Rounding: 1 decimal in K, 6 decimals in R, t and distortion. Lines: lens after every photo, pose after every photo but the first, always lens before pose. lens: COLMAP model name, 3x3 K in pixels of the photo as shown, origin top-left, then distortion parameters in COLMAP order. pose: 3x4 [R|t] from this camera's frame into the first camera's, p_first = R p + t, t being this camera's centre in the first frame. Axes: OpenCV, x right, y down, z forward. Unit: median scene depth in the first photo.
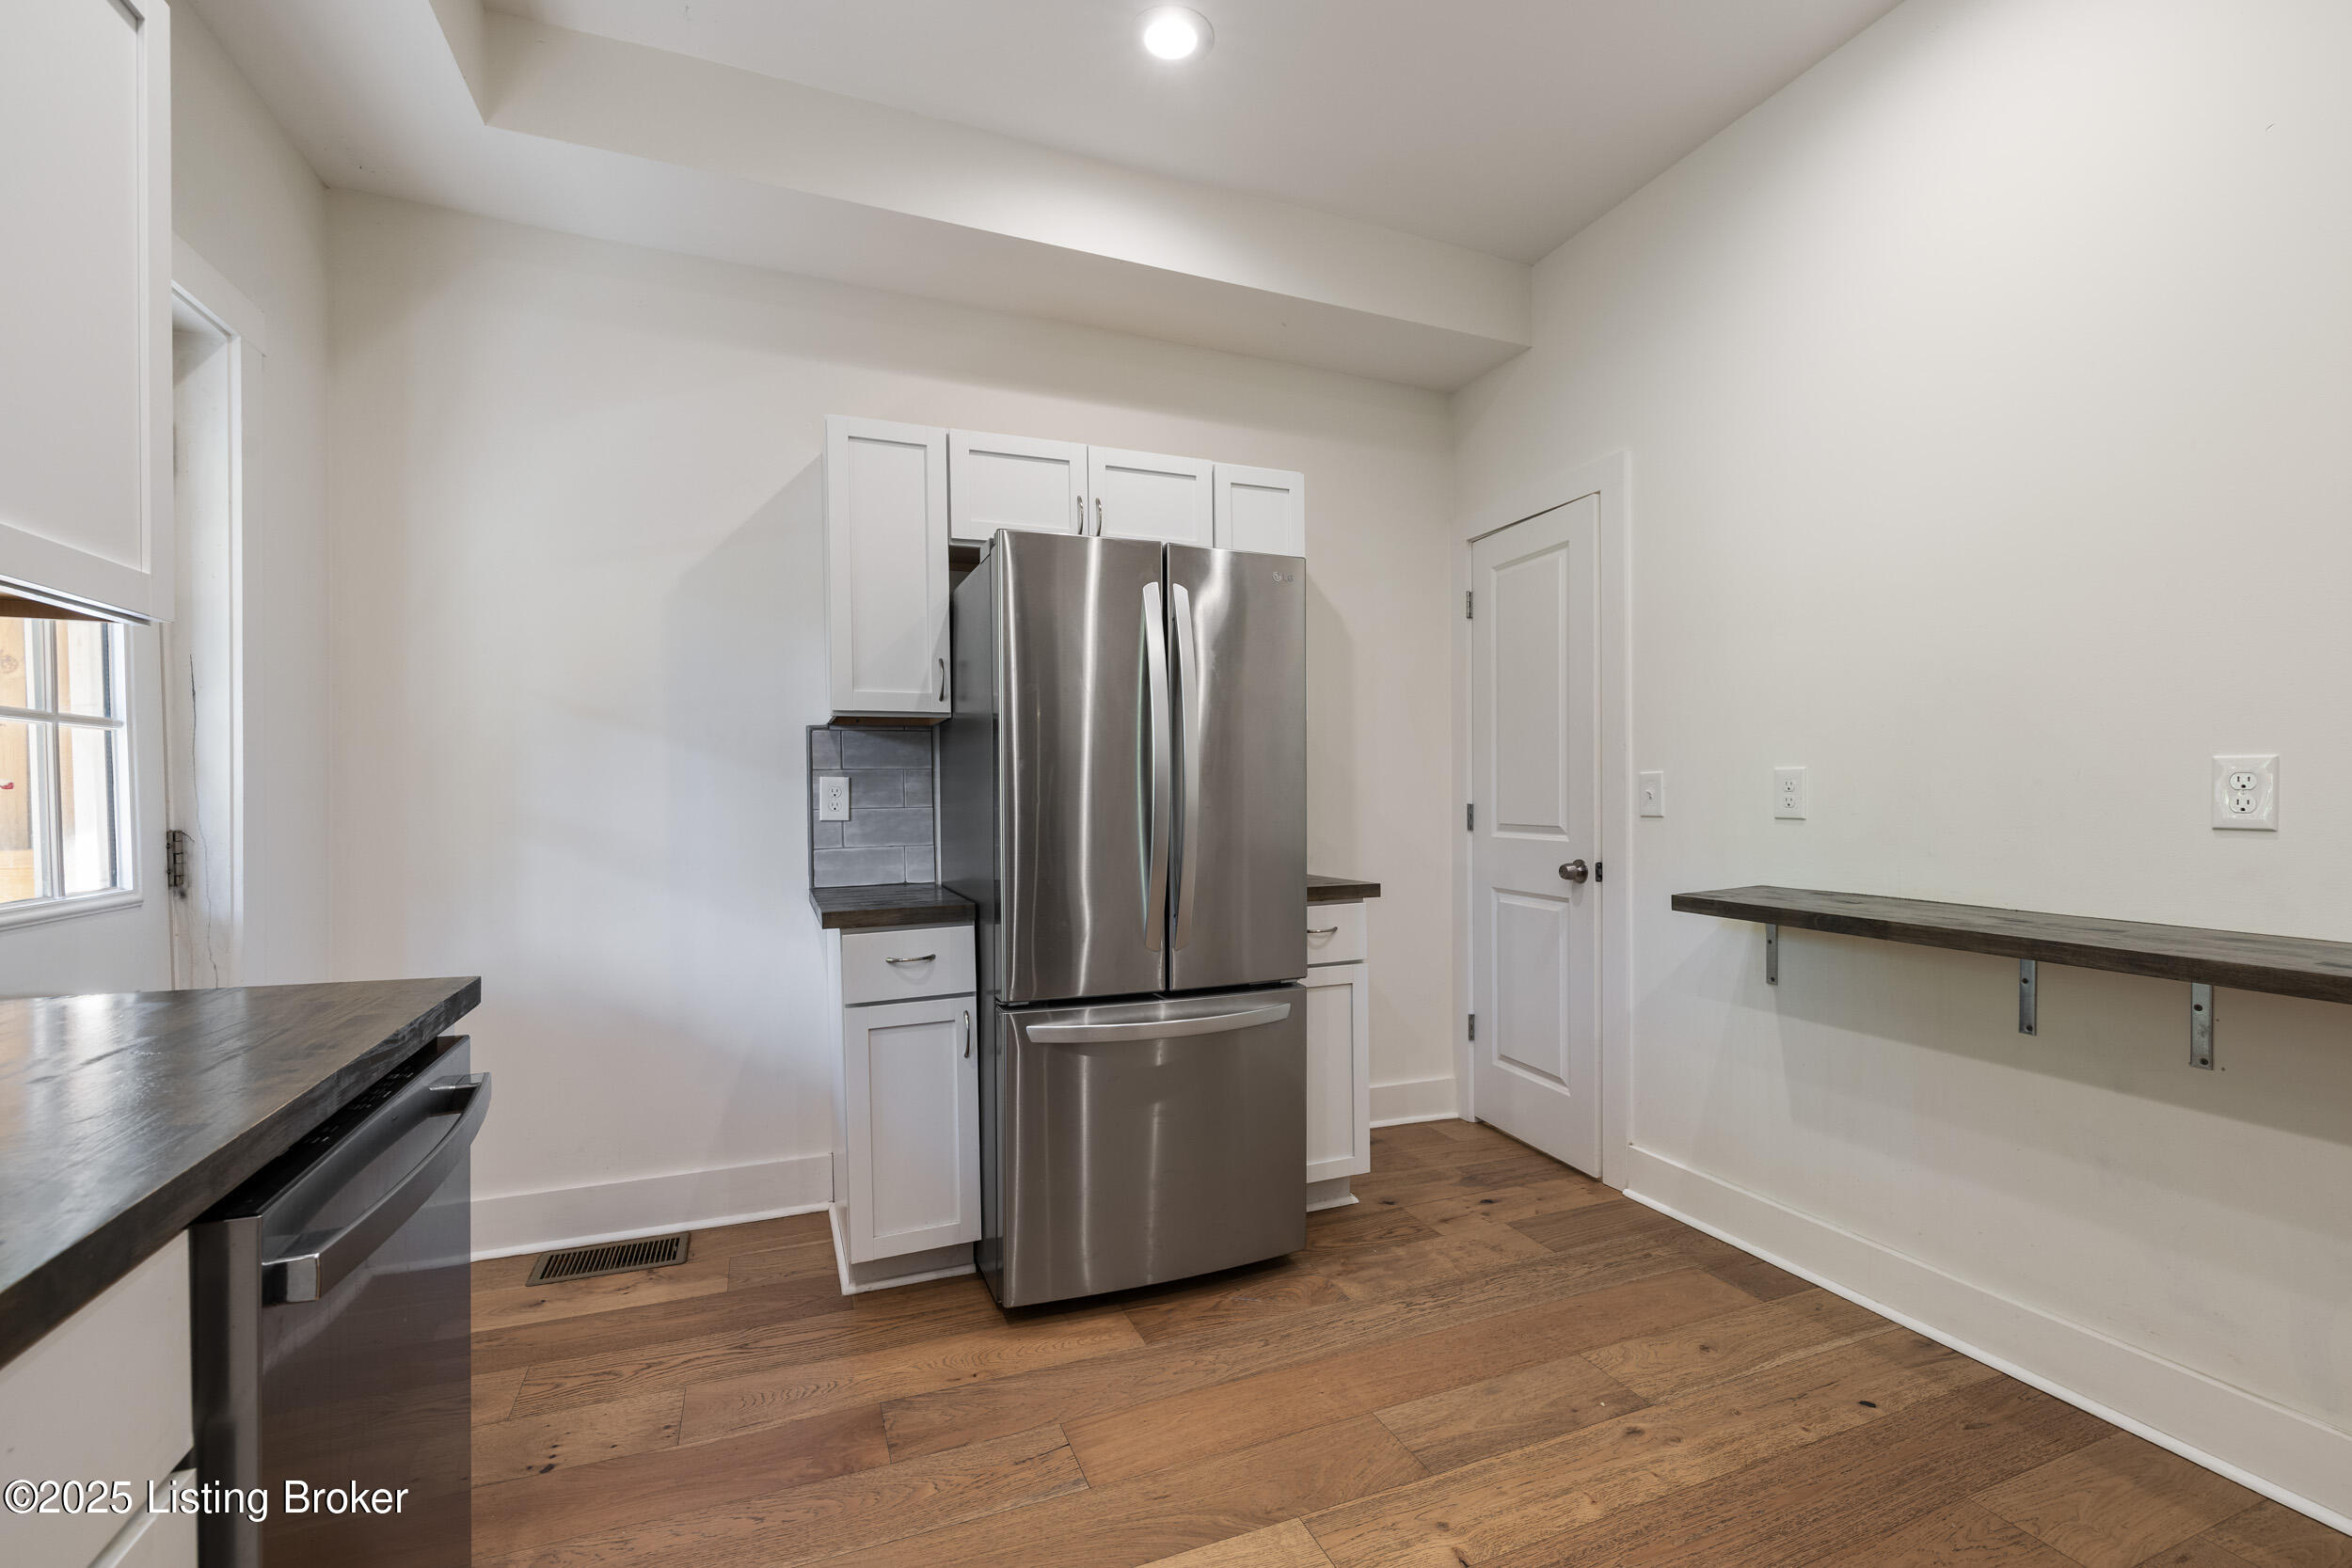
lens RADIAL K [[986.3, 0, 1174.2], [0, 986.3, 807.4], [0, 0, 1]] dist [0.000223, -0.000716]
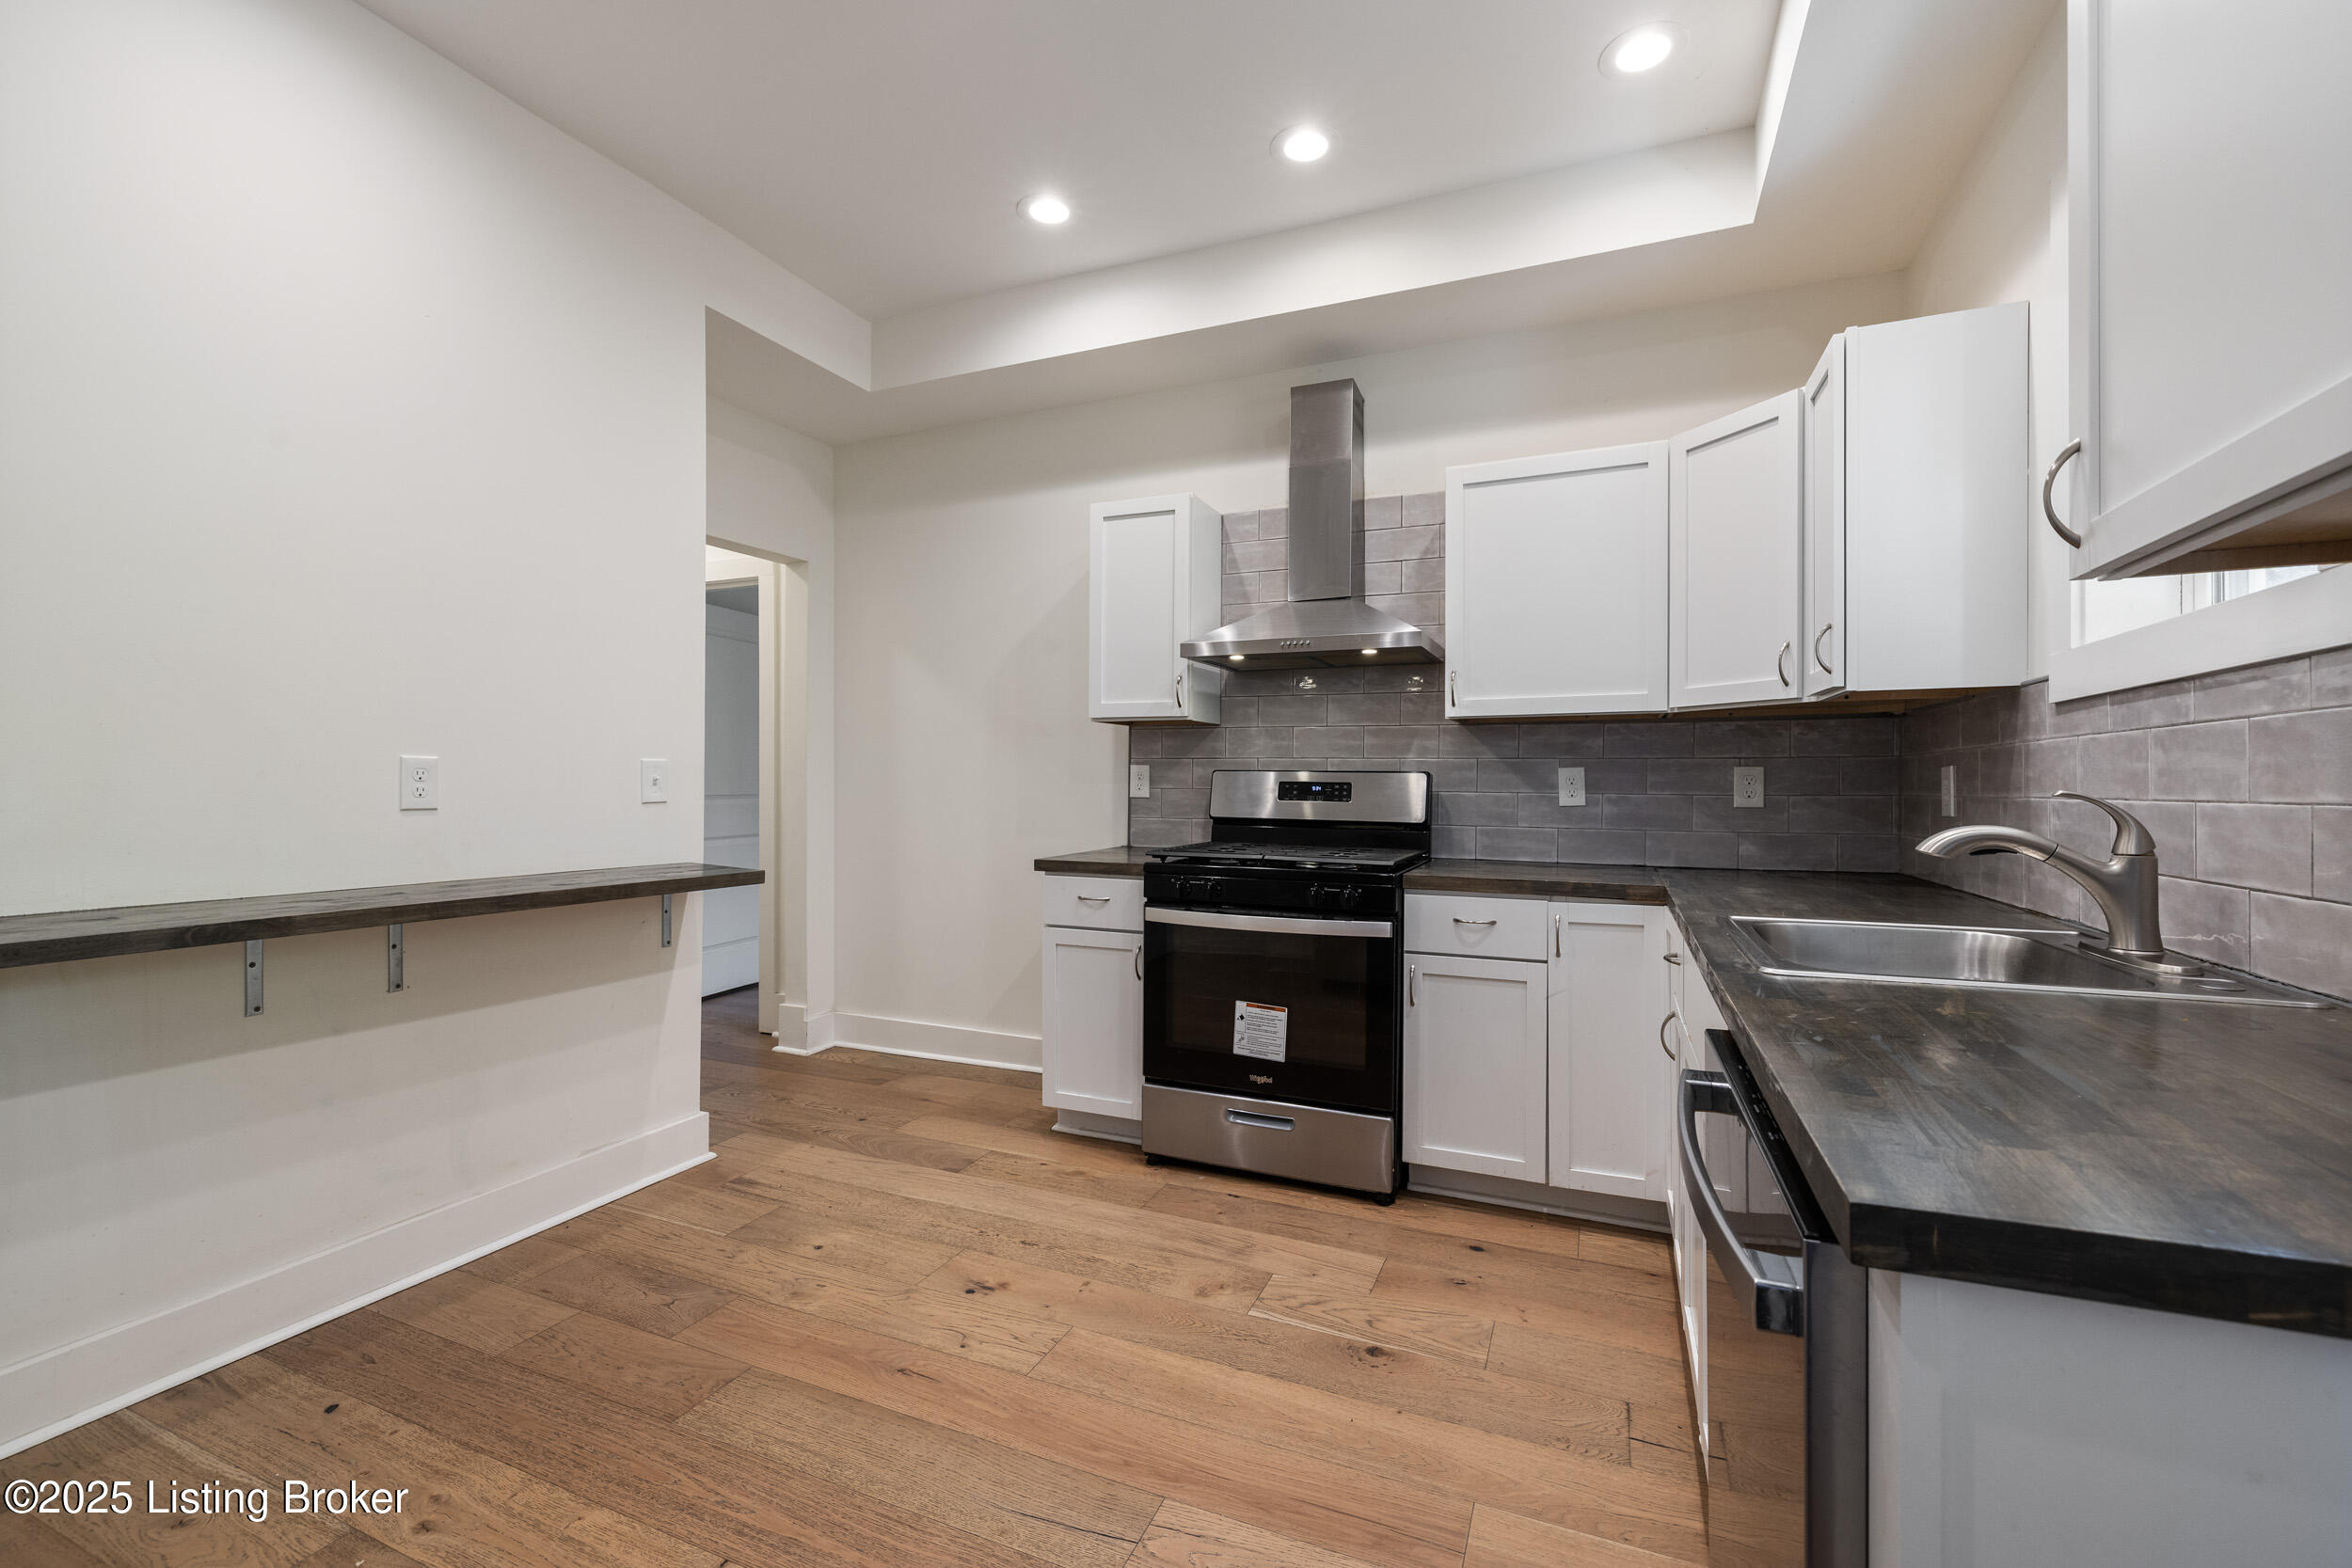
lens RADIAL K [[986.3, 0, 1179.2], [0, 986.3, 786.4], [0, 0, 1]] dist [0.000223, -0.000716]
pose [[-0.701023, -0.001513, 0.713137, -0.595808], [0.008973, 0.999900, 0.010941, -0.013938], [-0.713082, 0.014069, -0.700939, 1.109308]]
